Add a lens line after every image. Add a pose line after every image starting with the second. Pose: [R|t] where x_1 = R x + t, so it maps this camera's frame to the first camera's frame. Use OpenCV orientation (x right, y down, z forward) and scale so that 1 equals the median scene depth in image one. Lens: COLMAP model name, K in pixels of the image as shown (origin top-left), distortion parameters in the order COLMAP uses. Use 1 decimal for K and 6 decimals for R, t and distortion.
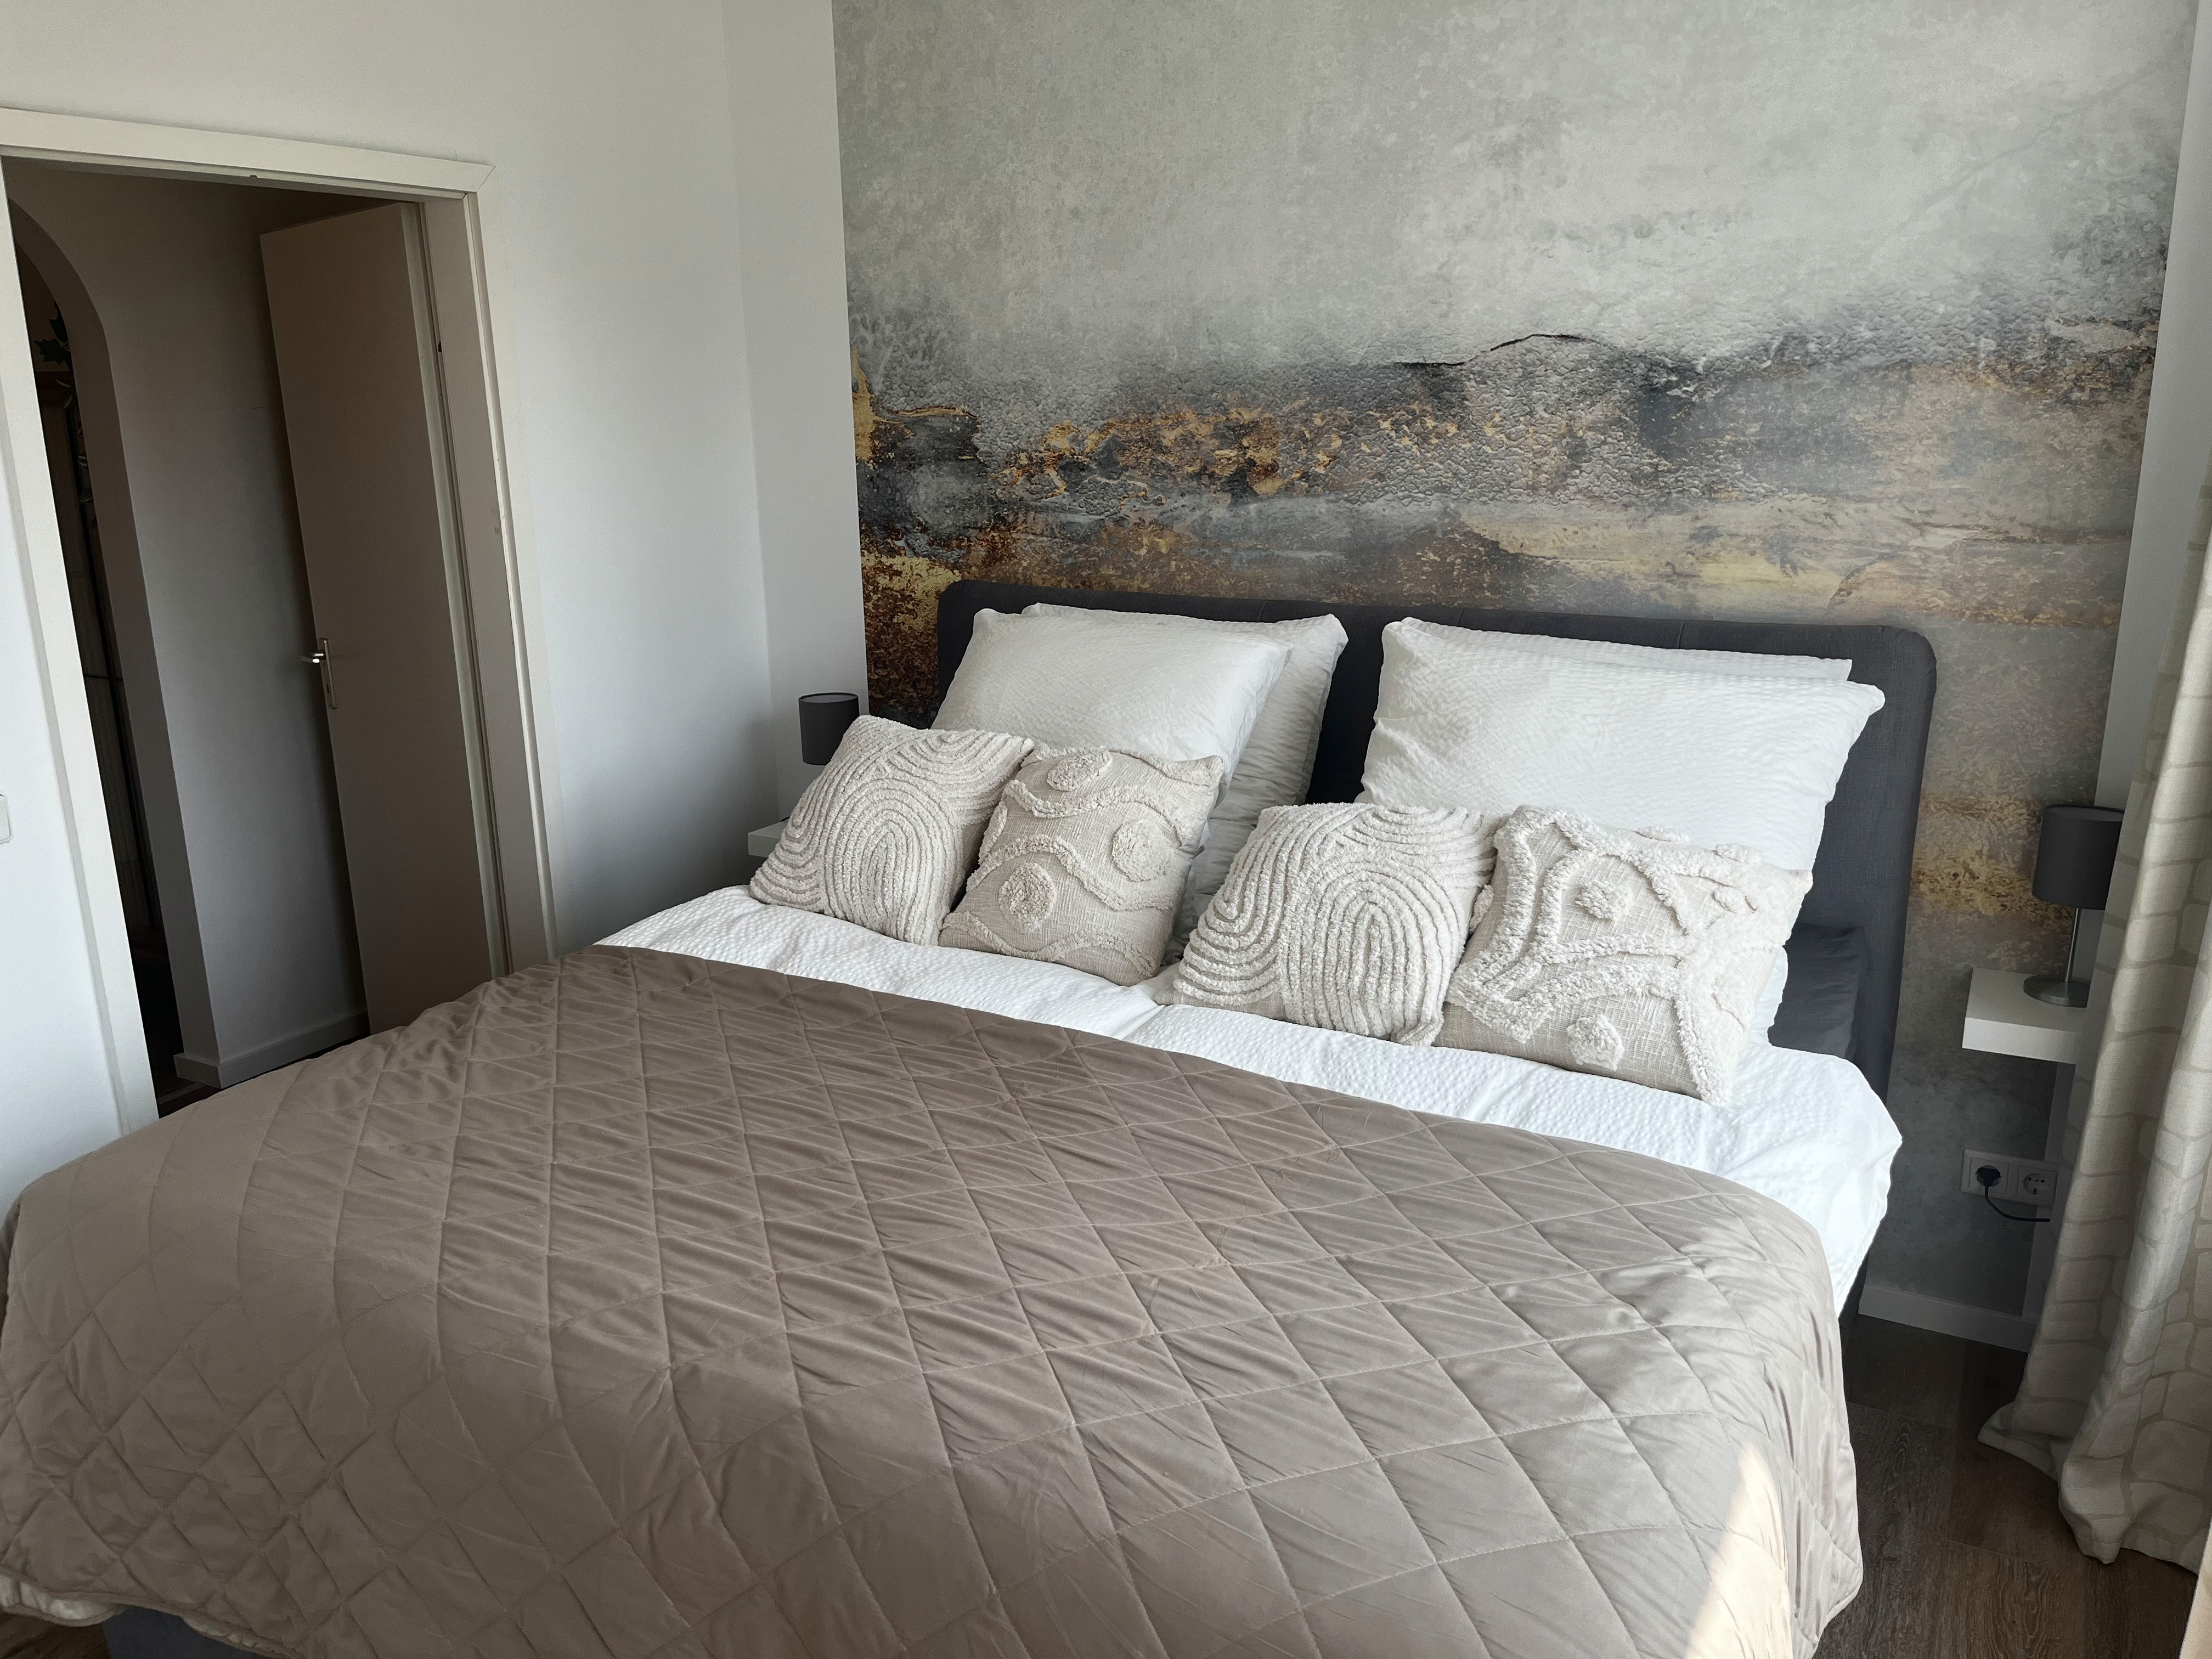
lens RADIAL K [[1684.5, 0, 1104.2], [0, 1684.5, 832.6], [0, 0, 1]] dist [0.045012, -0.052732]
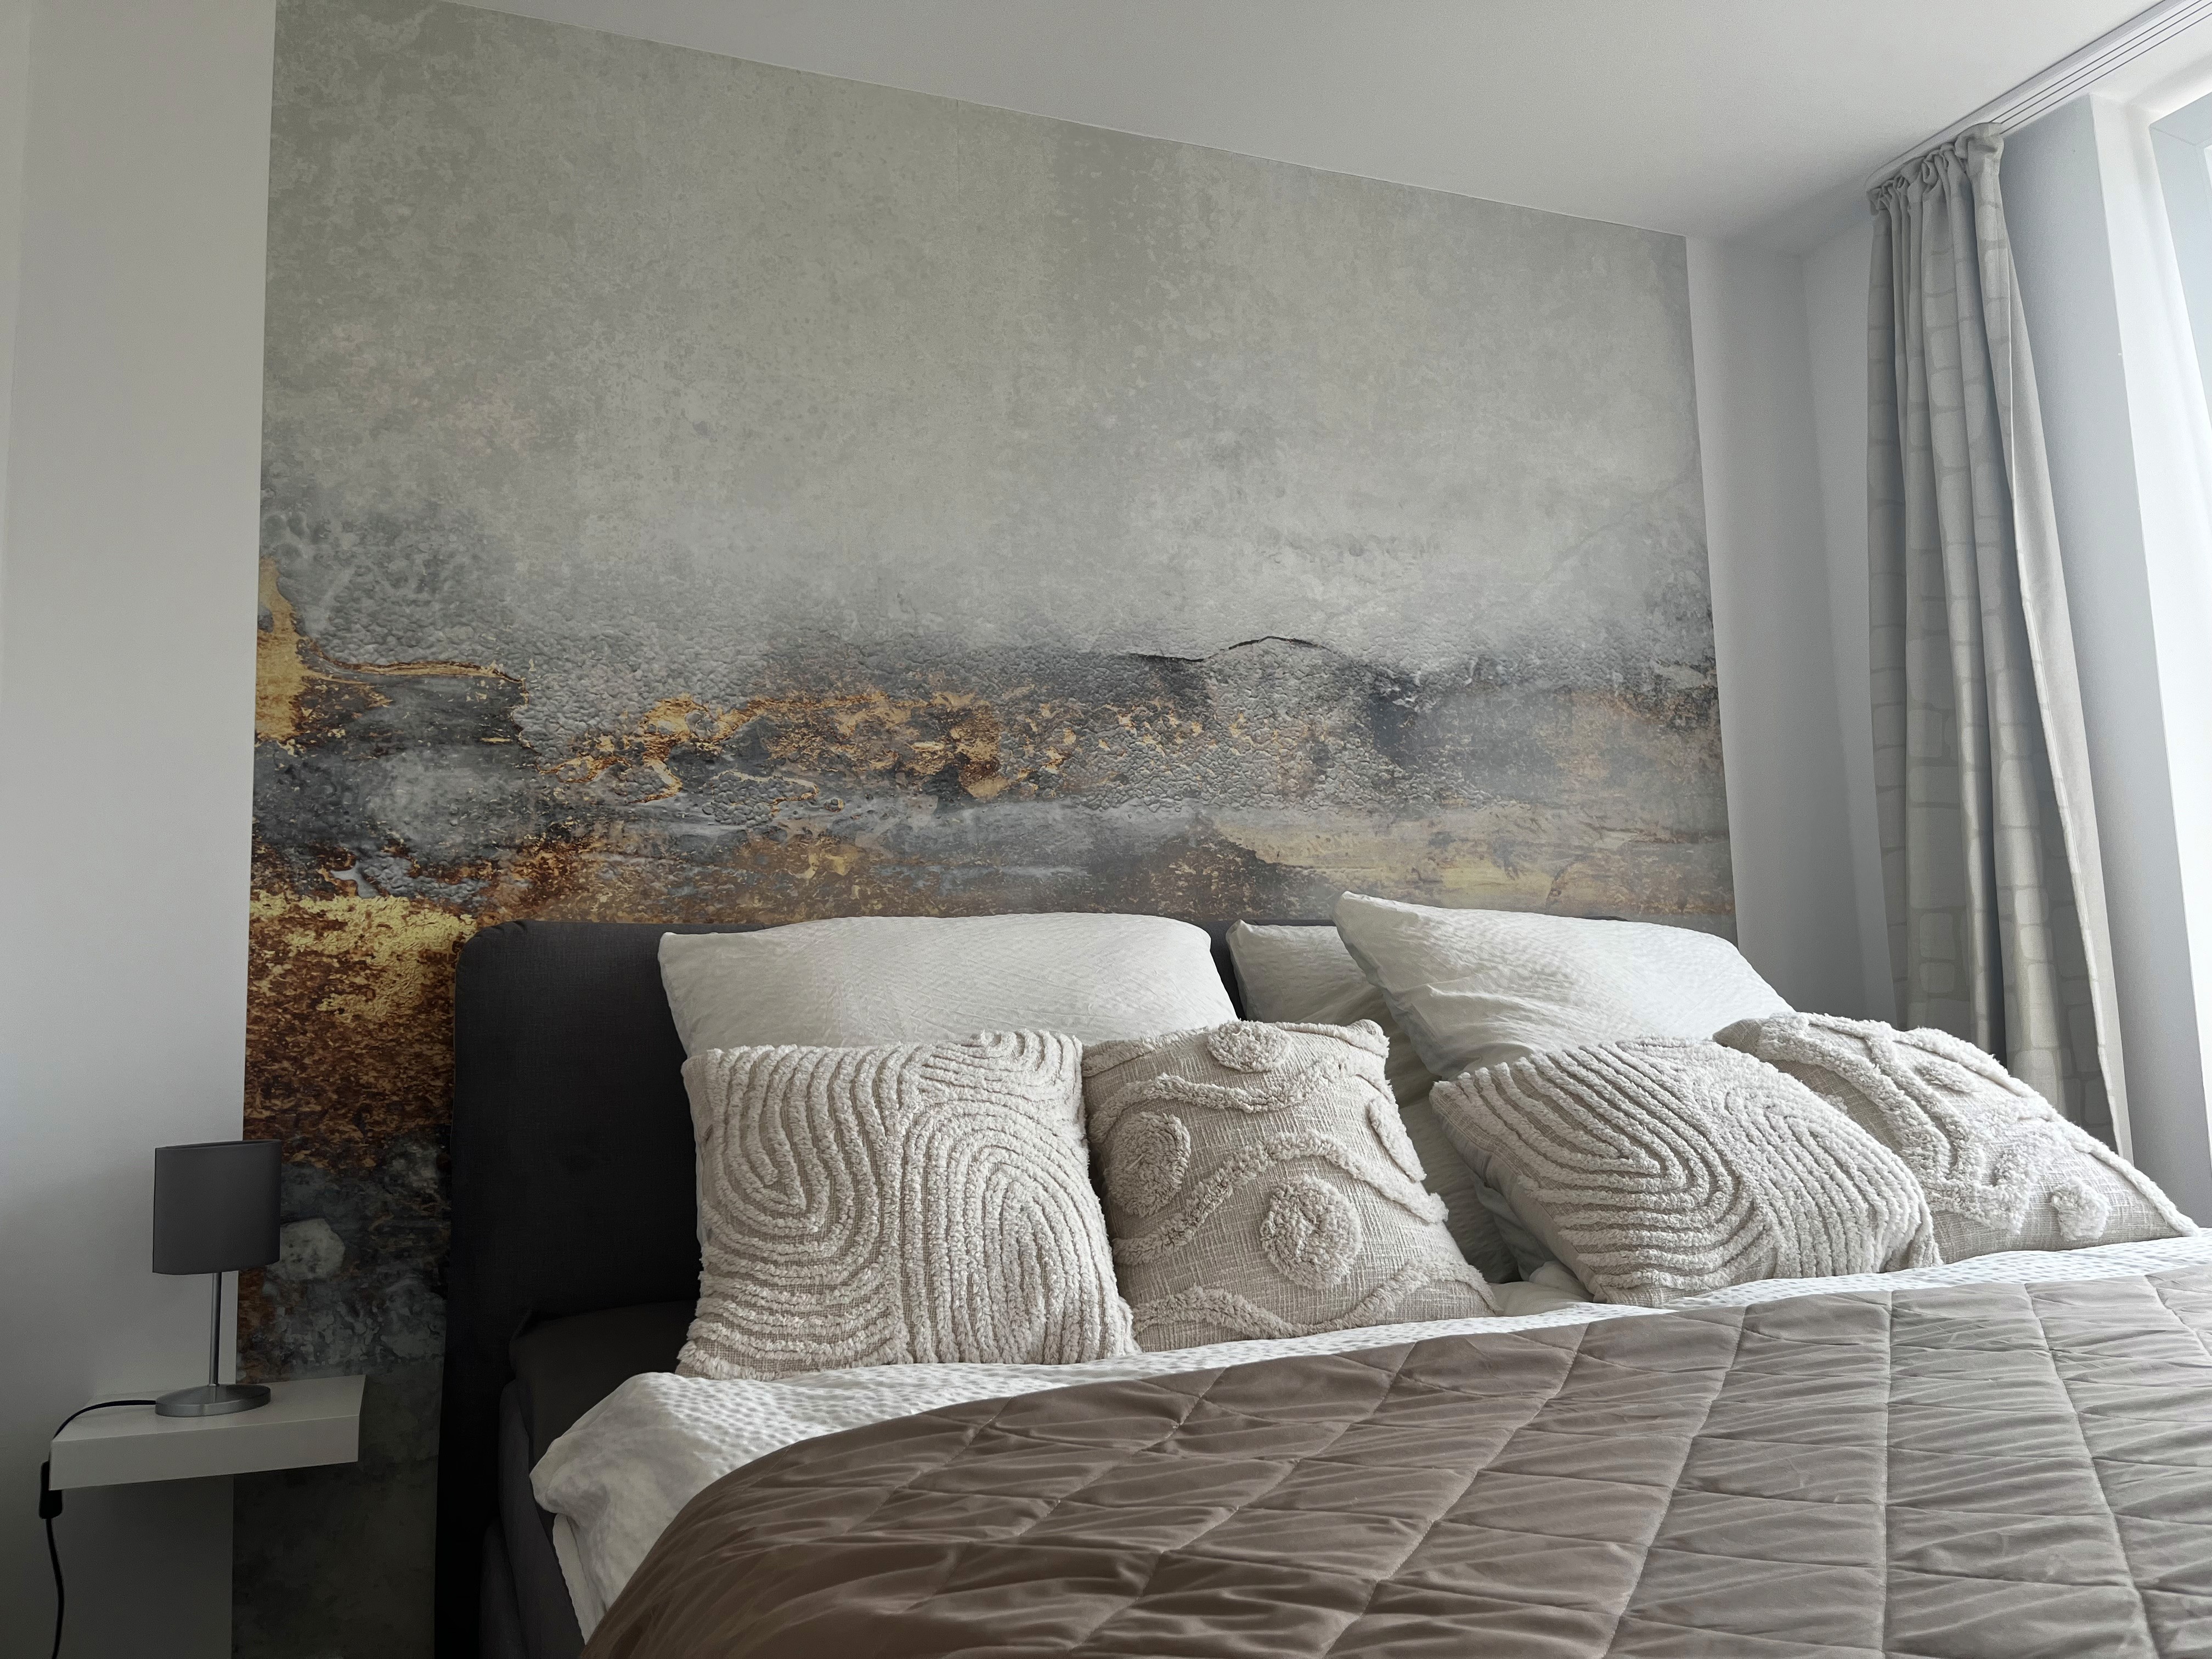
lens RADIAL K [[1684.5, 0, 1104.2], [0, 1684.5, 832.6], [0, 0, 1]] dist [0.045012, -0.052732]
pose [[0.623847, 0.083449, 0.777079, -0.542390], [0.223281, 0.933813, -0.279533, 0.053092], [-0.748973, 0.347892, 0.563924, 0.591668]]
